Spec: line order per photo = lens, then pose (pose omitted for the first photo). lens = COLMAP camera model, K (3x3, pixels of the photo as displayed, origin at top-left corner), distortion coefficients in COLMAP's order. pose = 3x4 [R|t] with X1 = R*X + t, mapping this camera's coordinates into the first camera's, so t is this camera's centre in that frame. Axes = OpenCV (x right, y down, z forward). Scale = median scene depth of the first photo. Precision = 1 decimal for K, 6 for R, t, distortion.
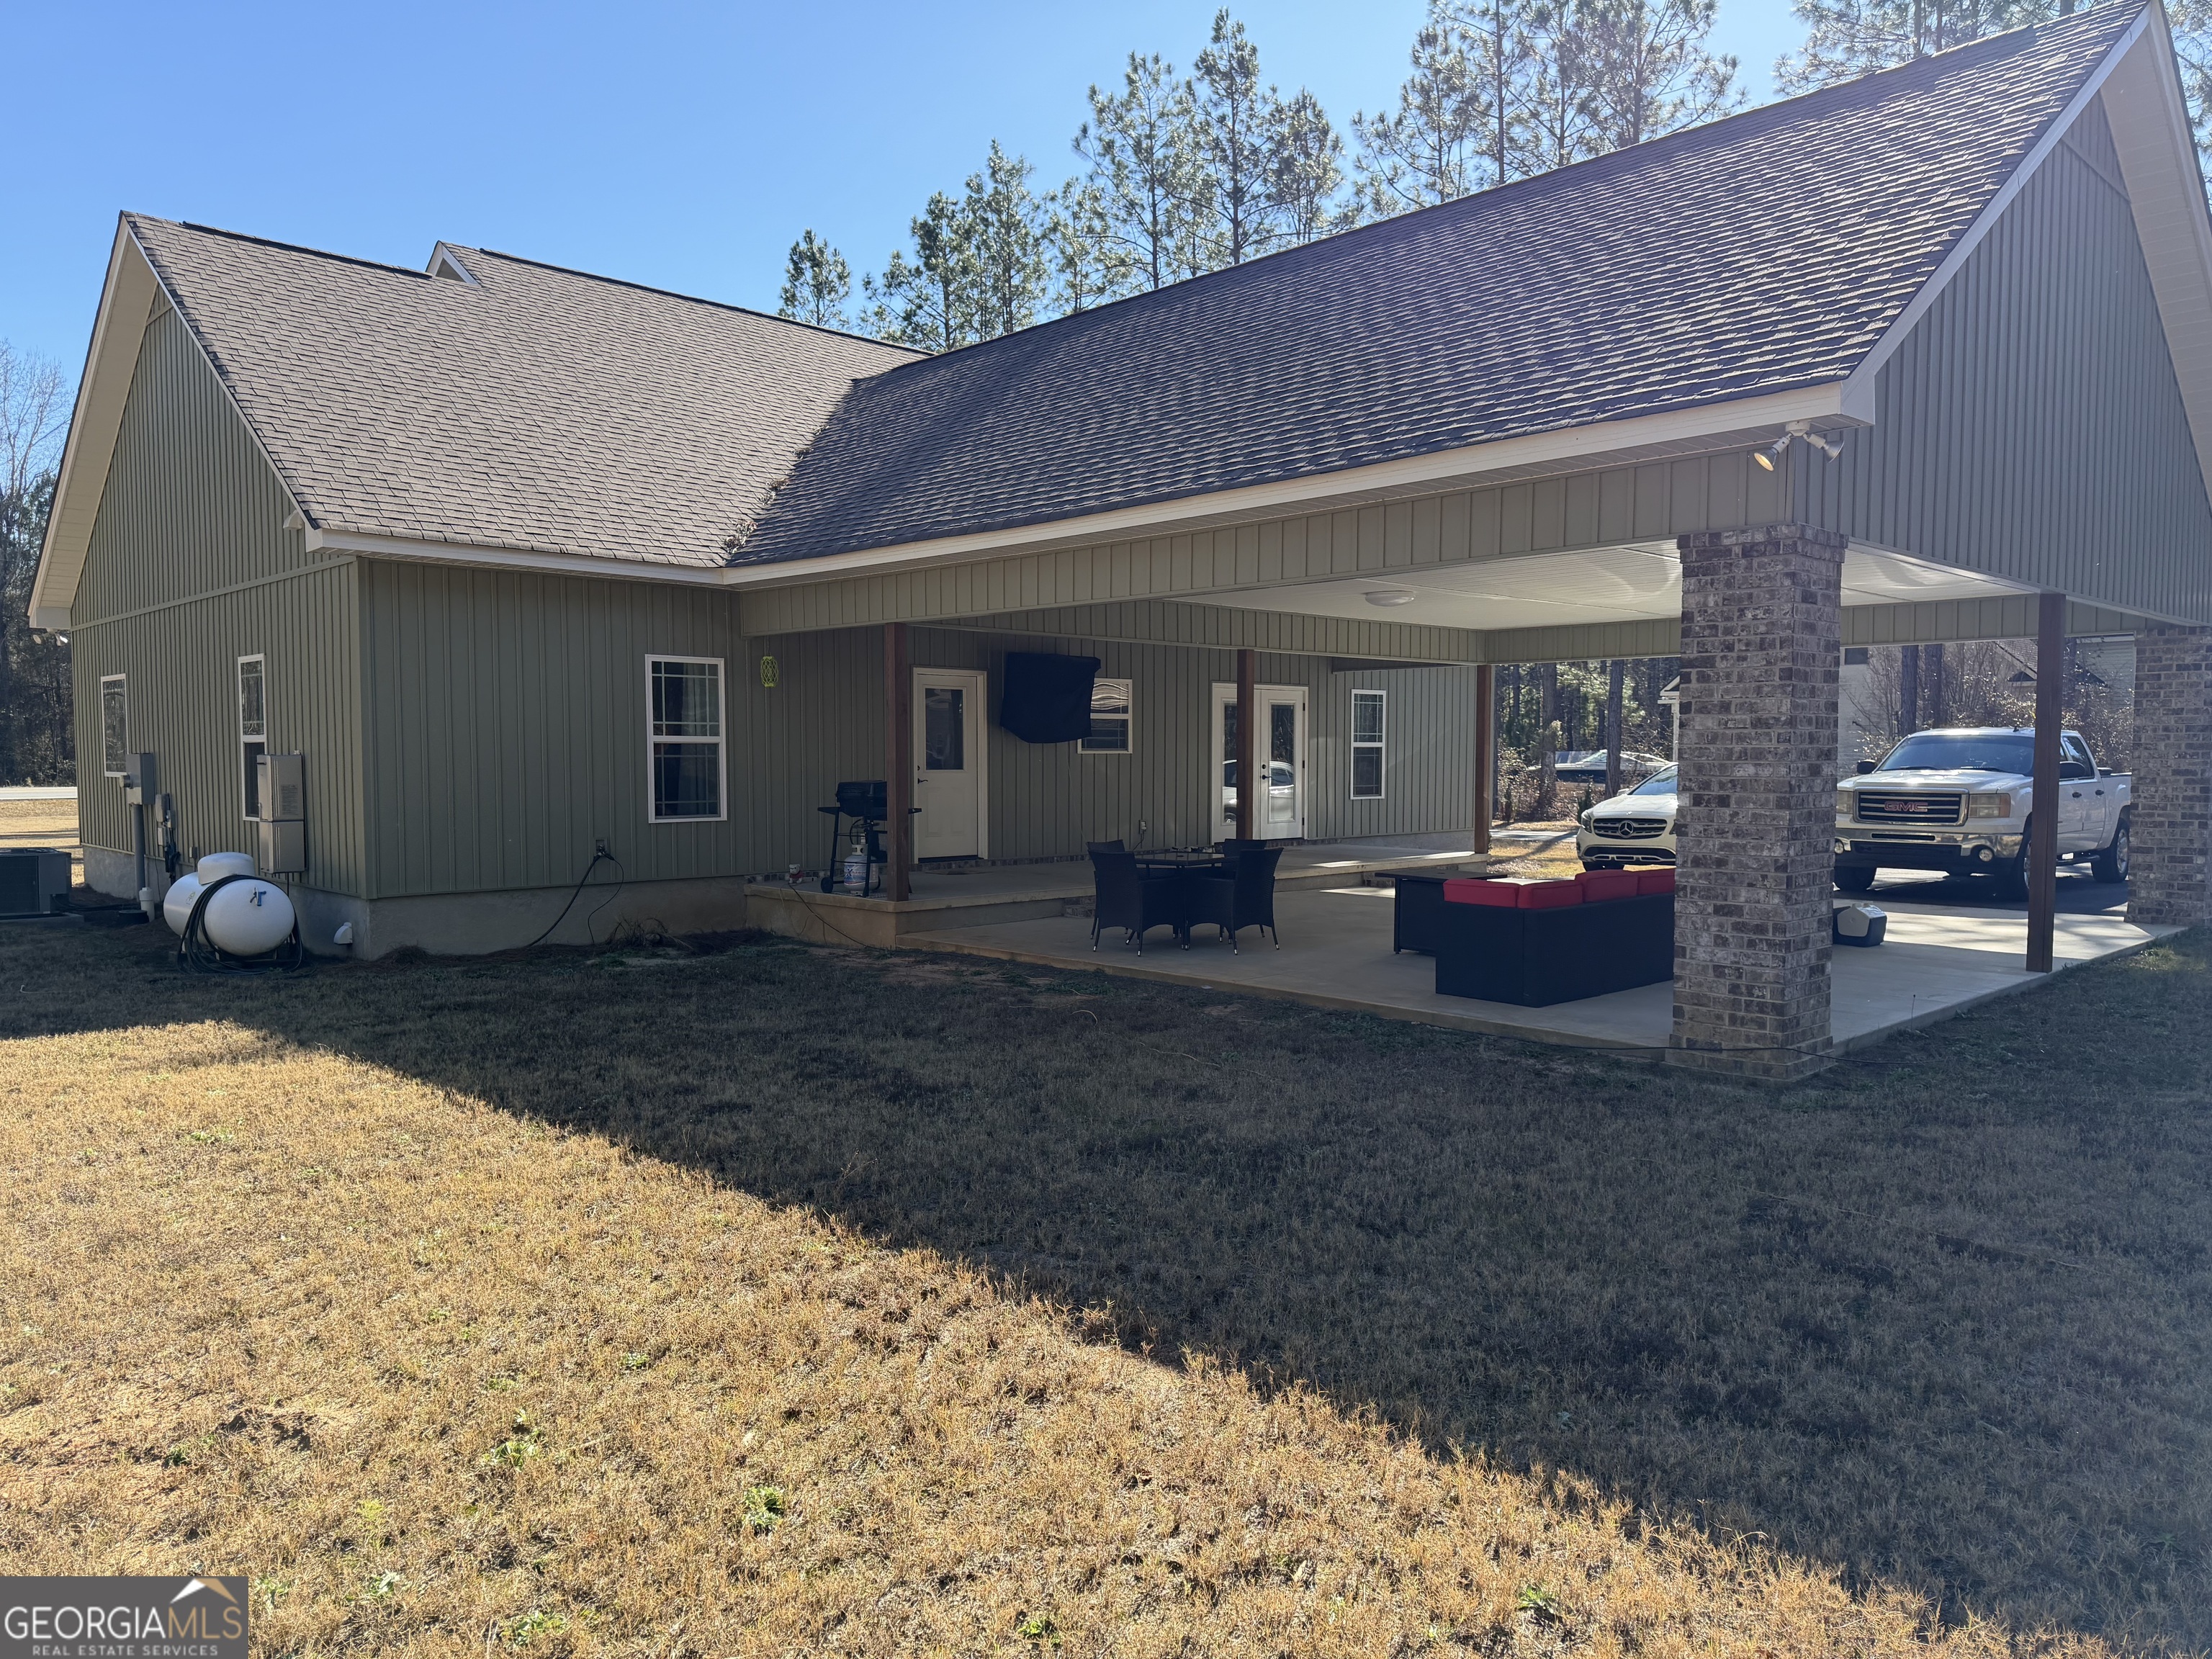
lens RADIAL K [[1571.8, 0, 1106.0], [0, 1571.8, 829.5], [0, 0, 1]] dist [0.050301, -0.005054]
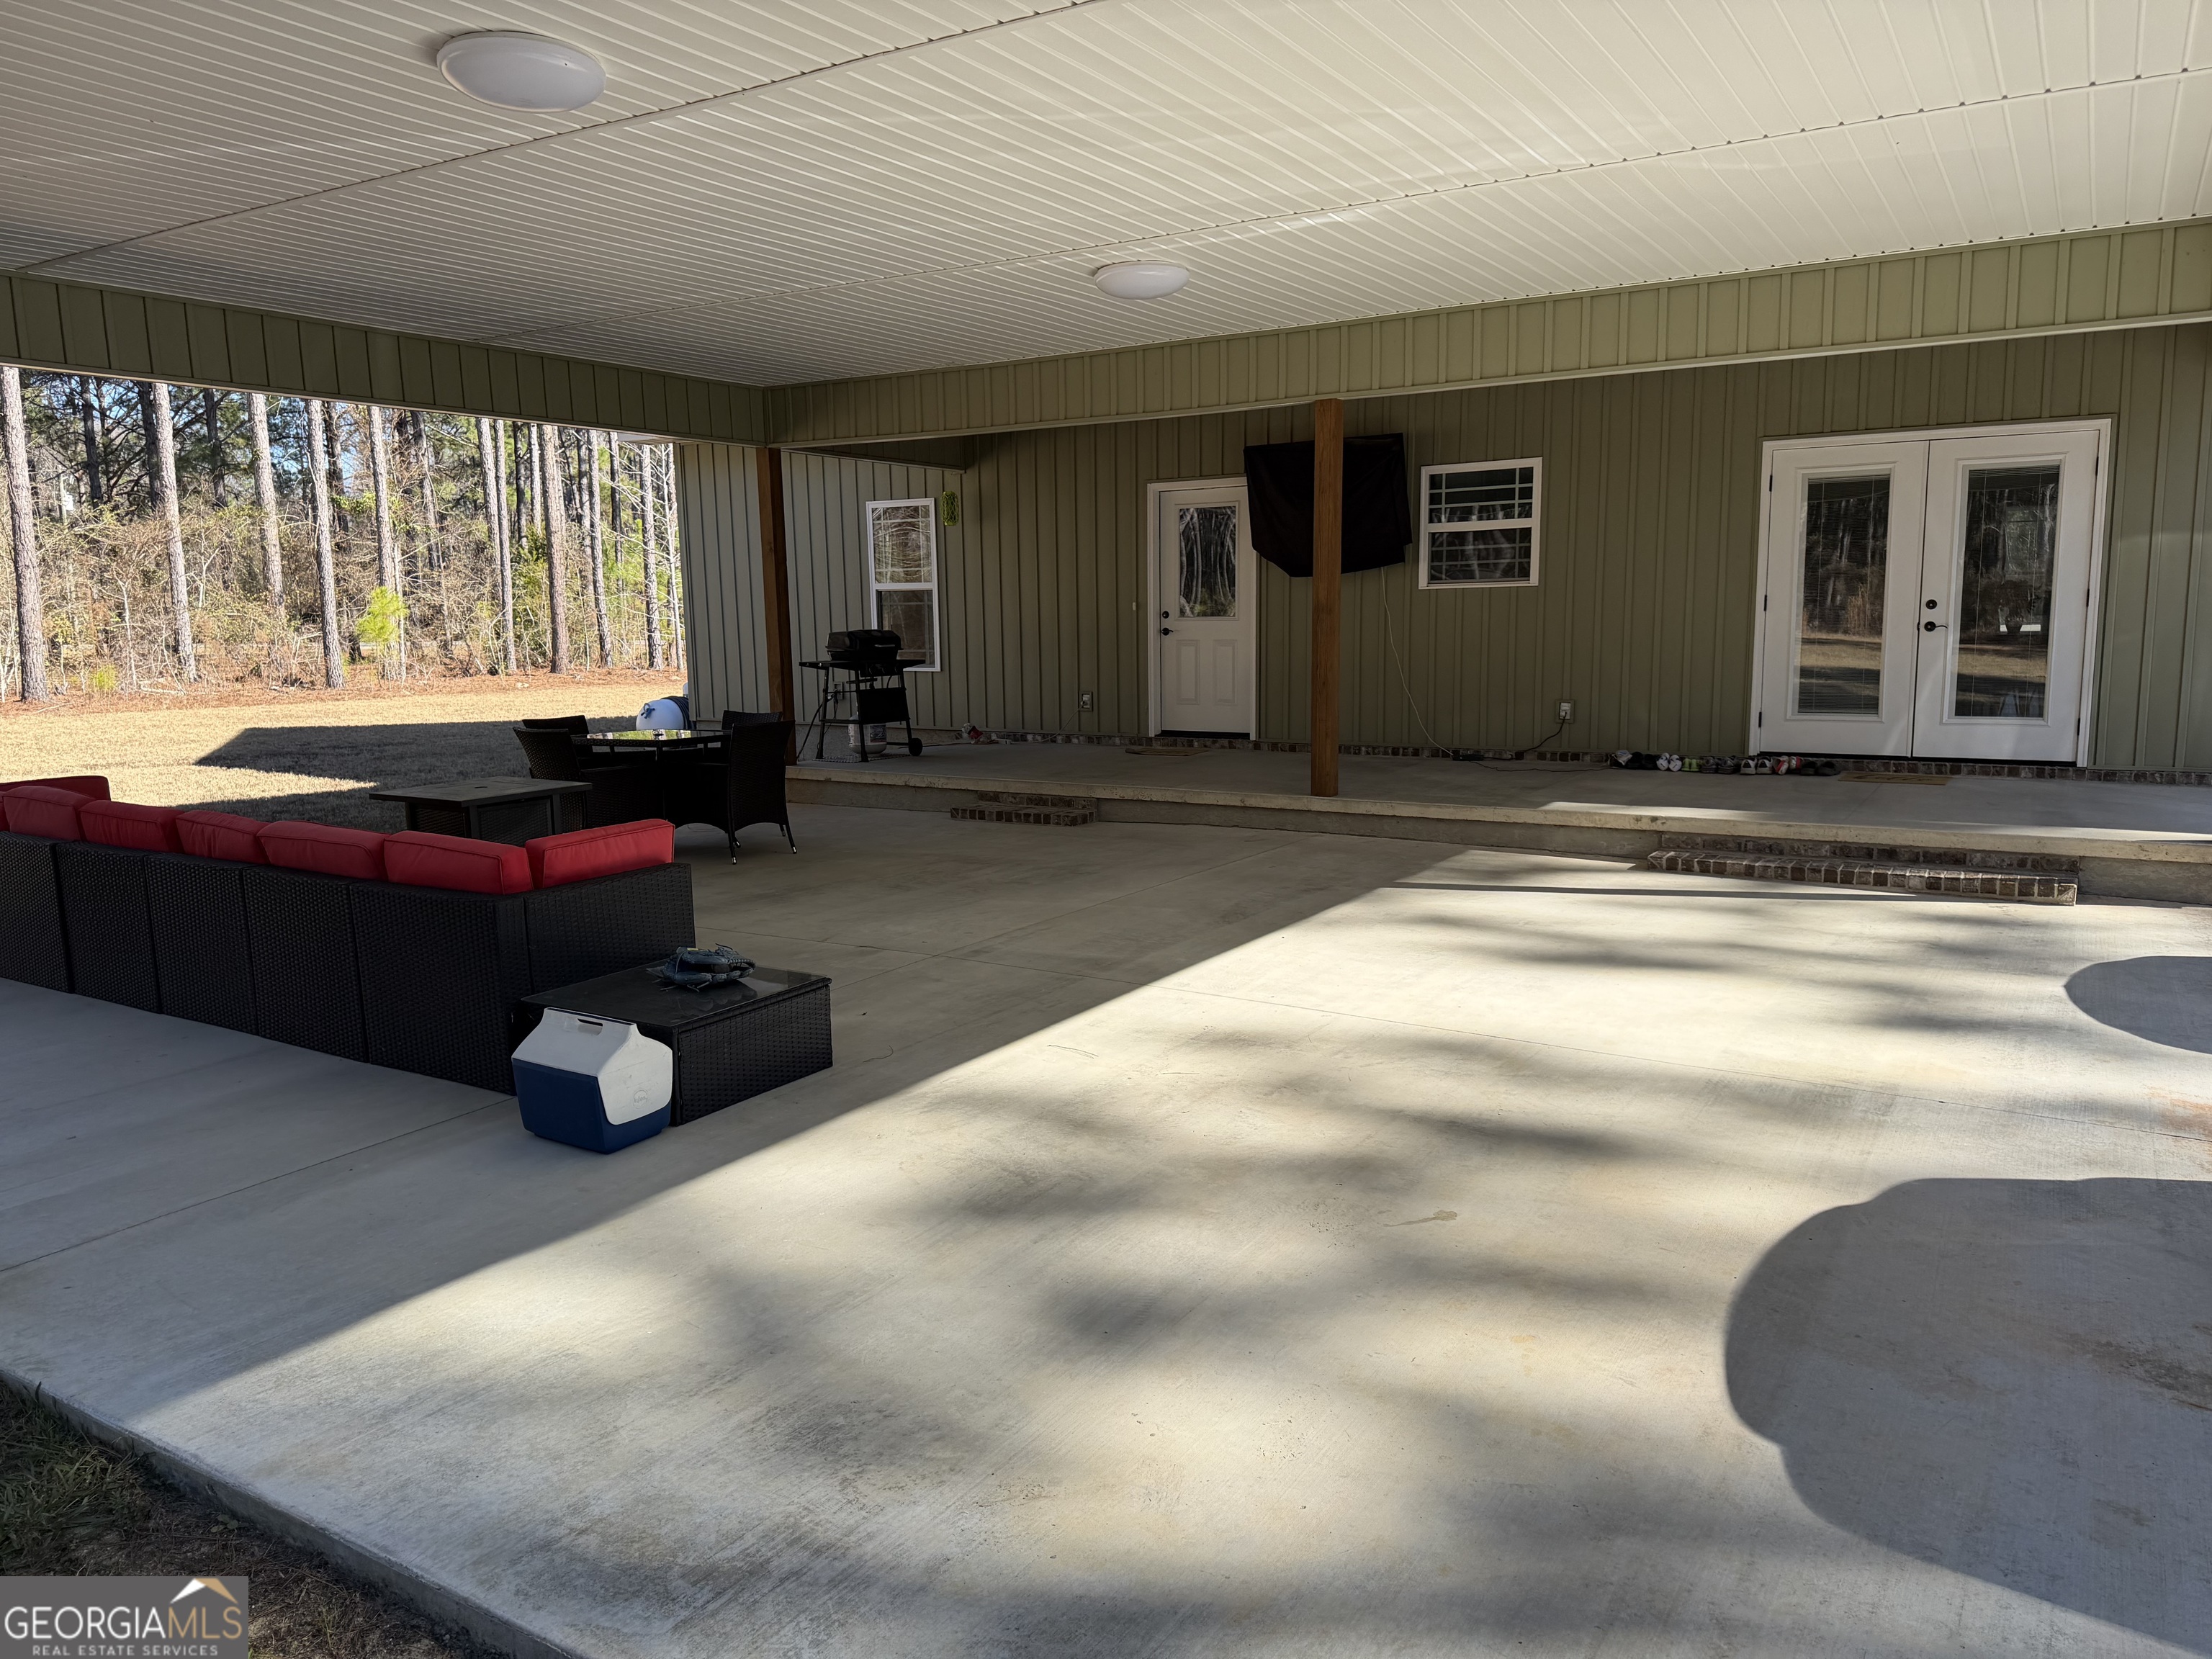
lens RADIAL K [[1571.8, 0, 1106.0], [0, 1571.8, 829.5], [0, 0, 1]] dist [0.050301, -0.005054]
pose [[0.218992, 0.143183, -0.965164, 0.723551], [-0.028391, 0.989691, 0.140379, -0.046615], [0.975313, -0.003340, 0.220800, 0.892857]]
